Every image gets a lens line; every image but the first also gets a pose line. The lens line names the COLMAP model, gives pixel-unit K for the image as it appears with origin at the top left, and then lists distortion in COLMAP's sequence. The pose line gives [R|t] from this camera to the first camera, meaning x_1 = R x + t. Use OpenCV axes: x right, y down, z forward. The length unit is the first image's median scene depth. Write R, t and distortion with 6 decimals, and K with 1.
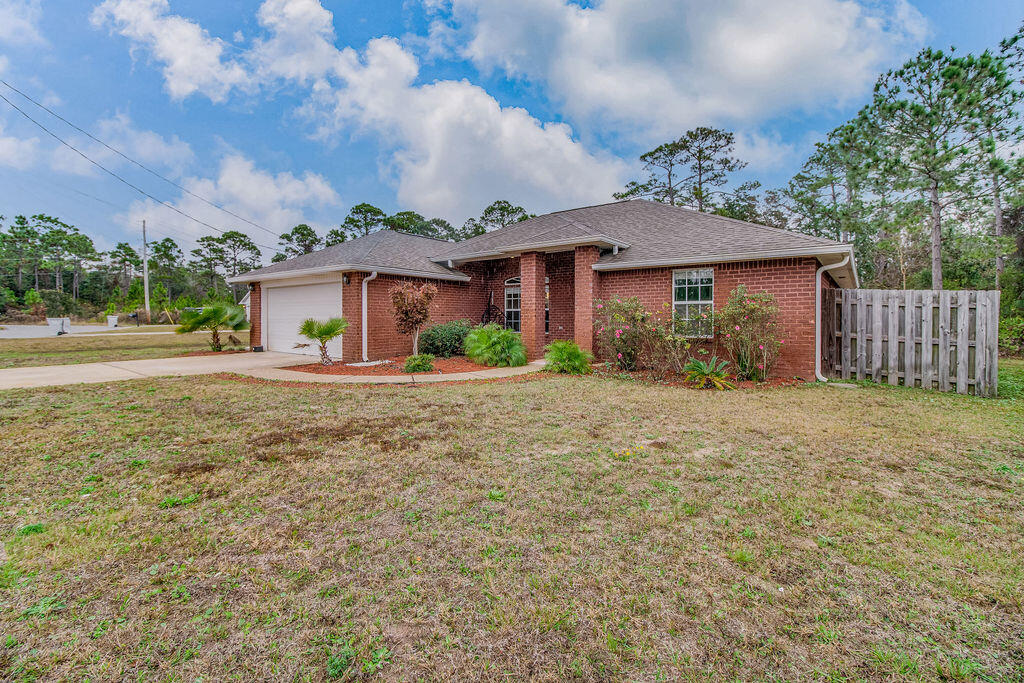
lens RADIAL K [[459.7, 0, 511.6], [0, 459.7, 314.1], [0, 0, 1]] dist [0.003249, -0.004920]
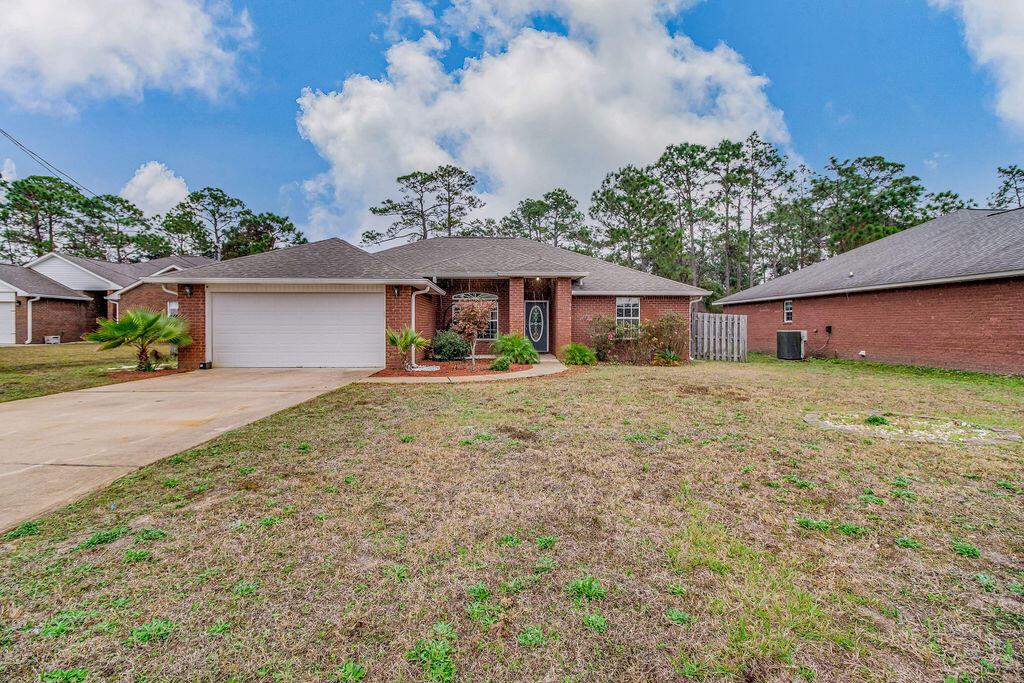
lens RADIAL K [[459.7, 0, 511.6], [0, 459.7, 314.1], [0, 0, 1]] dist [0.003249, -0.004920]
pose [[0.757435, 0.017746, 0.652670, -0.944103], [-0.005765, 0.999773, -0.020493, -0.003038], [-0.652886, 0.011759, 0.757365, 0.021752]]
